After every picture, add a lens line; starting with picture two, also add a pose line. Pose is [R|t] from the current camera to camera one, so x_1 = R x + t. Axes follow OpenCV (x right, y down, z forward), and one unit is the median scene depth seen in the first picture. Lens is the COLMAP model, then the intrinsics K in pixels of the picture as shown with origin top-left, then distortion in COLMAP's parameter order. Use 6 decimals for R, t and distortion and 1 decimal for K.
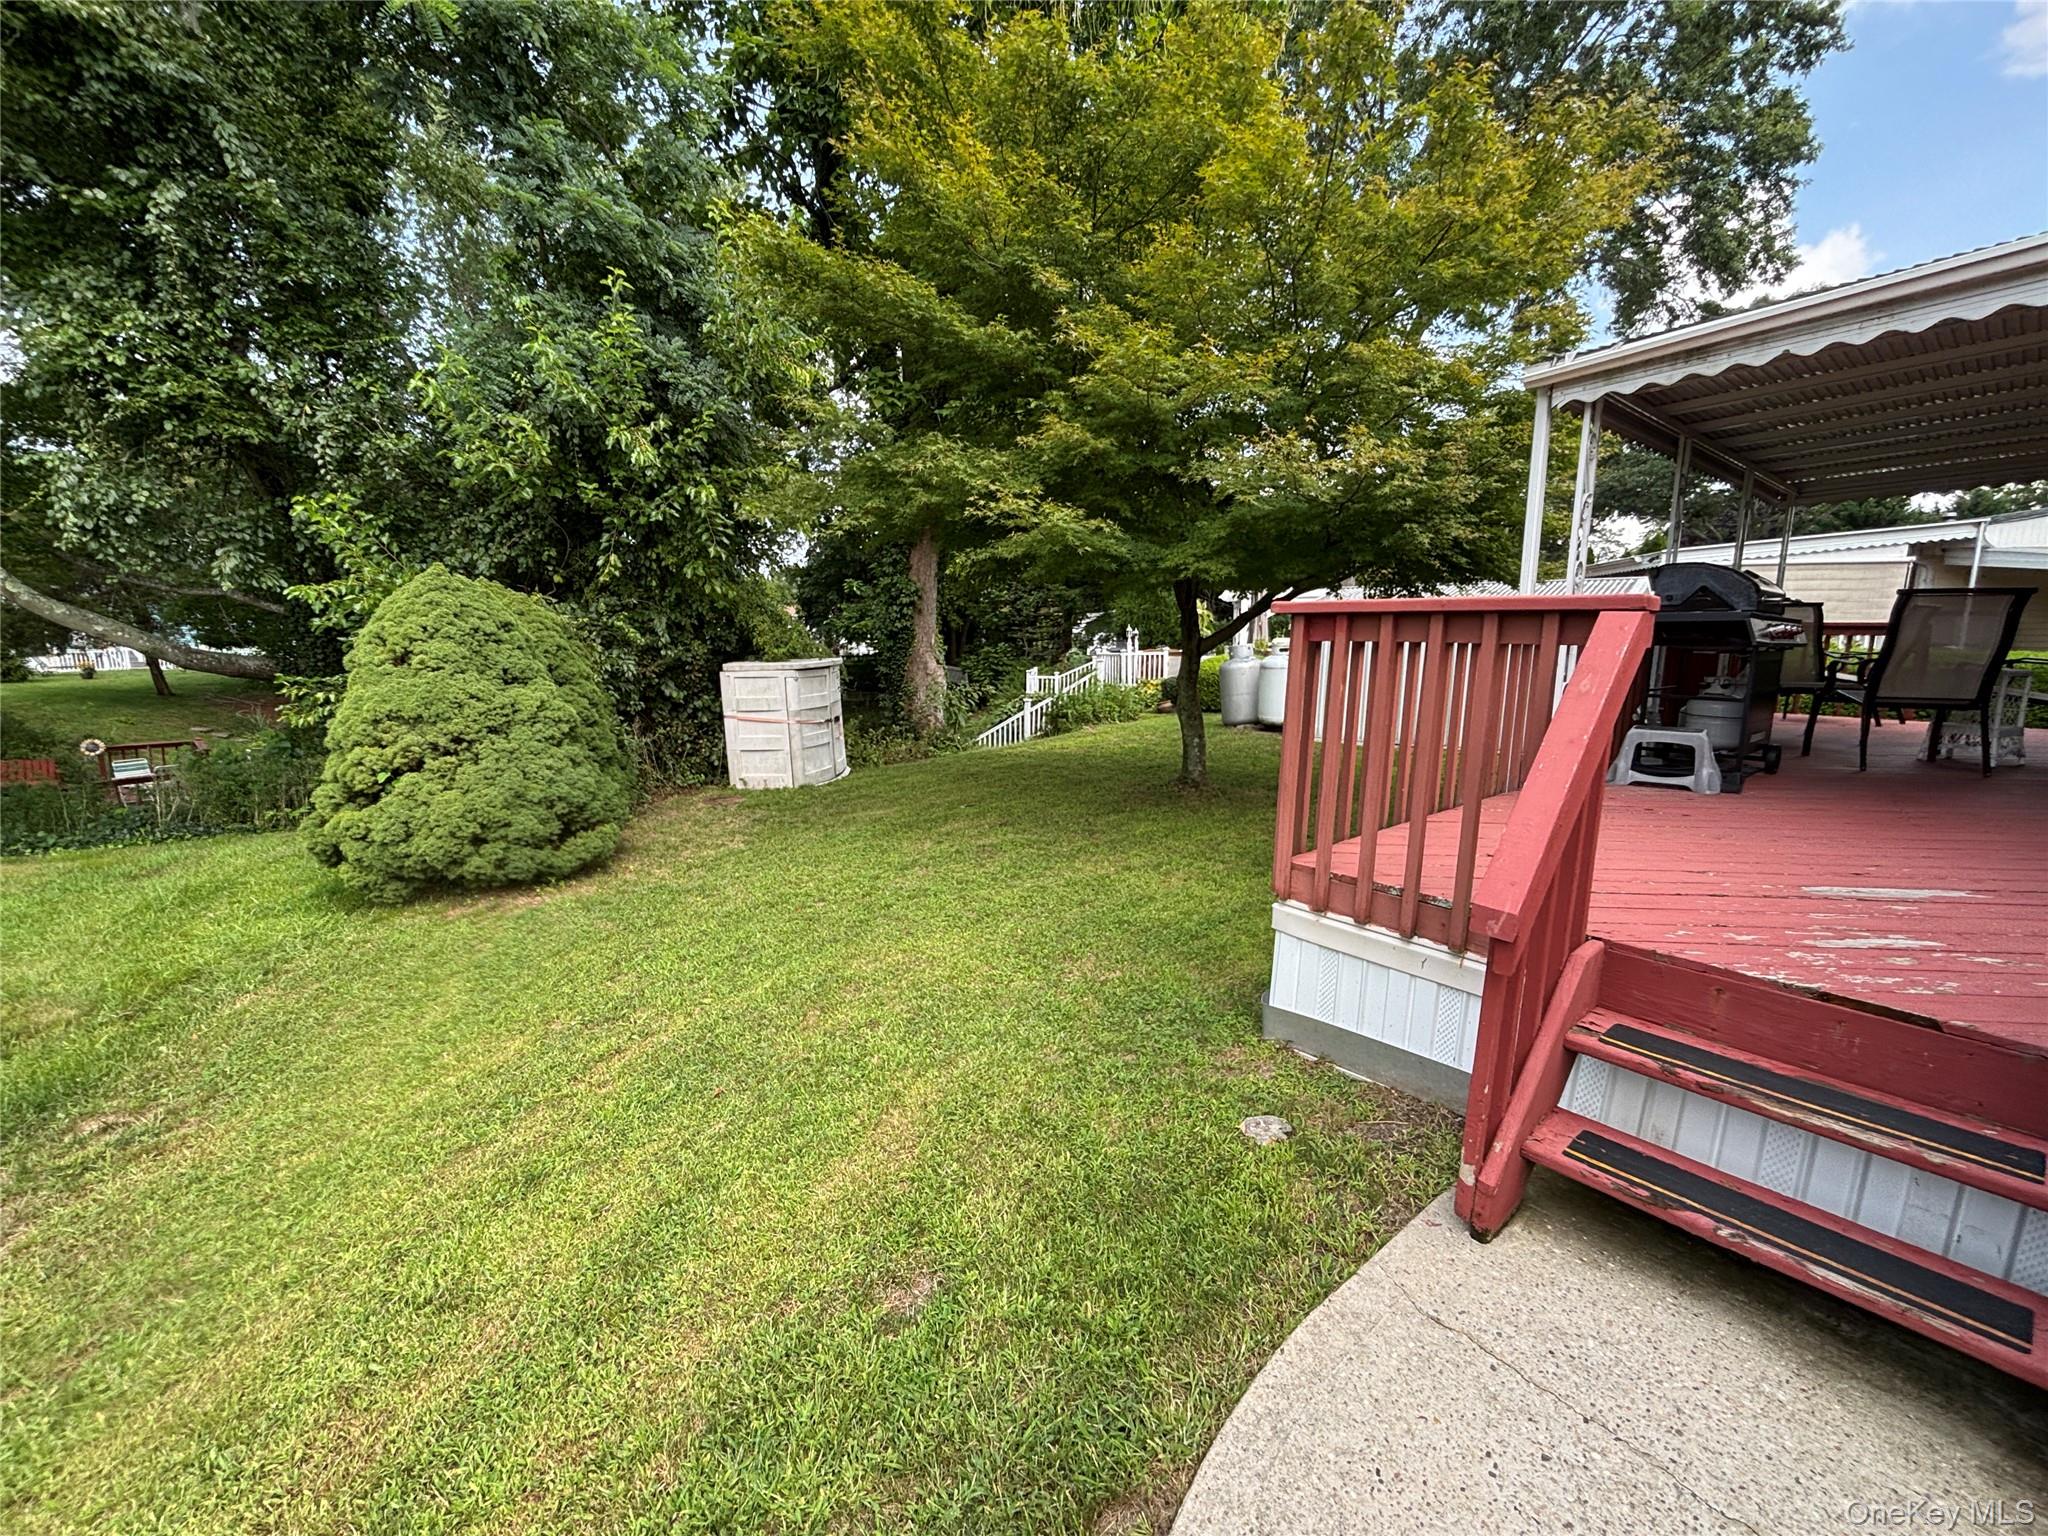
lens RADIAL K [[825.6, 0, 1025.5], [0, 825.6, 772.6], [0, 0, 1]] dist [0.000974, -0.000283]
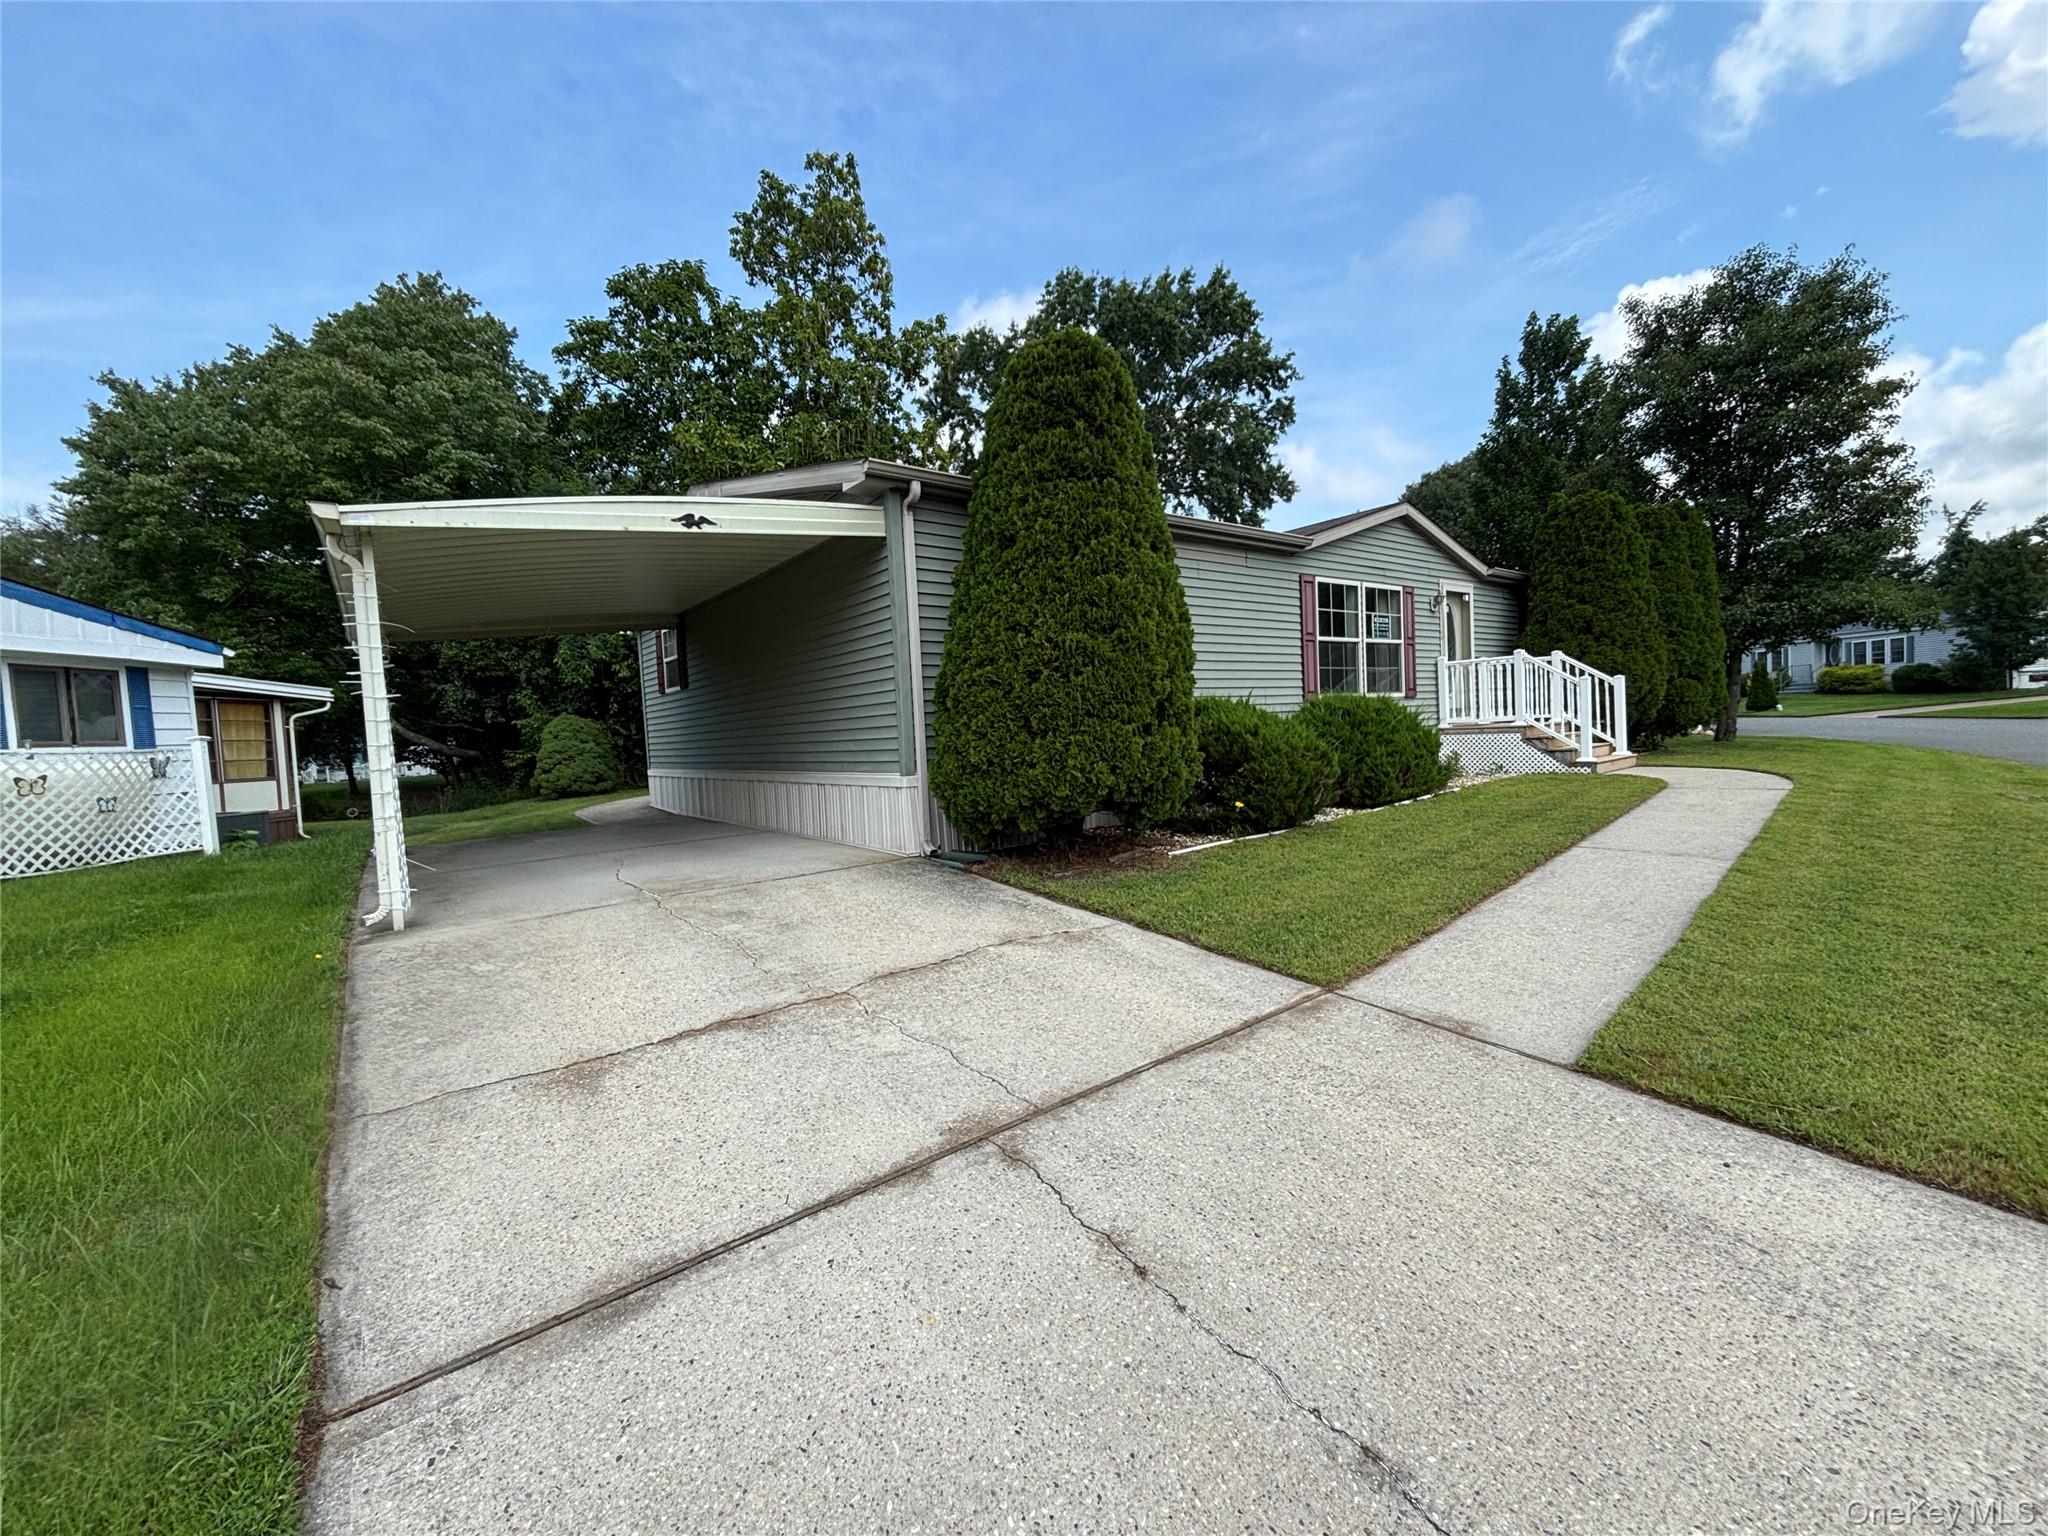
lens RADIAL K [[825.6, 0, 1018.5], [0, 825.6, 766.0], [0, 0, 1]] dist [0.000974, -0.000283]
pose [[0.997711, -0.057946, -0.034862, 1.092290], [0.053082, 0.990462, -0.127151, 0.432727], [0.041897, 0.125009, 0.991271, -1.946478]]
